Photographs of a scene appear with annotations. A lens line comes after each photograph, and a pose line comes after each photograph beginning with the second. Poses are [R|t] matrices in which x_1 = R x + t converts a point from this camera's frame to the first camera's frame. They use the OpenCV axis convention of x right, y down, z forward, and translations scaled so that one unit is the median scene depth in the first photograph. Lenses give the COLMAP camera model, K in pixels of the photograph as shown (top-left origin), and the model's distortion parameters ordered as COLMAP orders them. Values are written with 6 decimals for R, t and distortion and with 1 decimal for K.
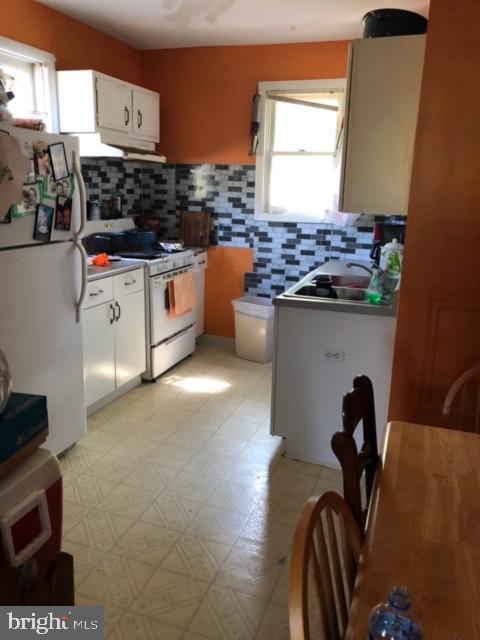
lens RADIAL K [[527.8, 0, 238.0], [0, 527.8, 322.2], [0, 0, 1]] dist [0.051790, -0.061178]
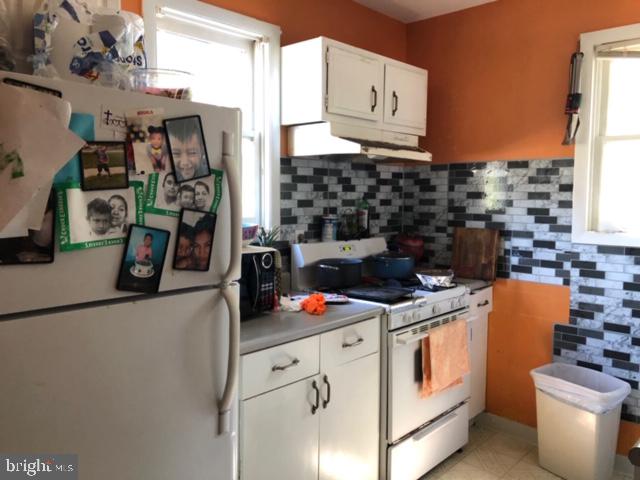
lens RADIAL K [[527.8, 0, 319.2], [0, 527.8, 239.8], [0, 0, 1]] dist [0.051790, -0.061178]
pose [[0.920055, 0.009808, -0.391666, 0.002607], [-0.078020, 0.984251, -0.158626, -0.077584], [0.383942, 0.176502, 0.906331, 0.334167]]
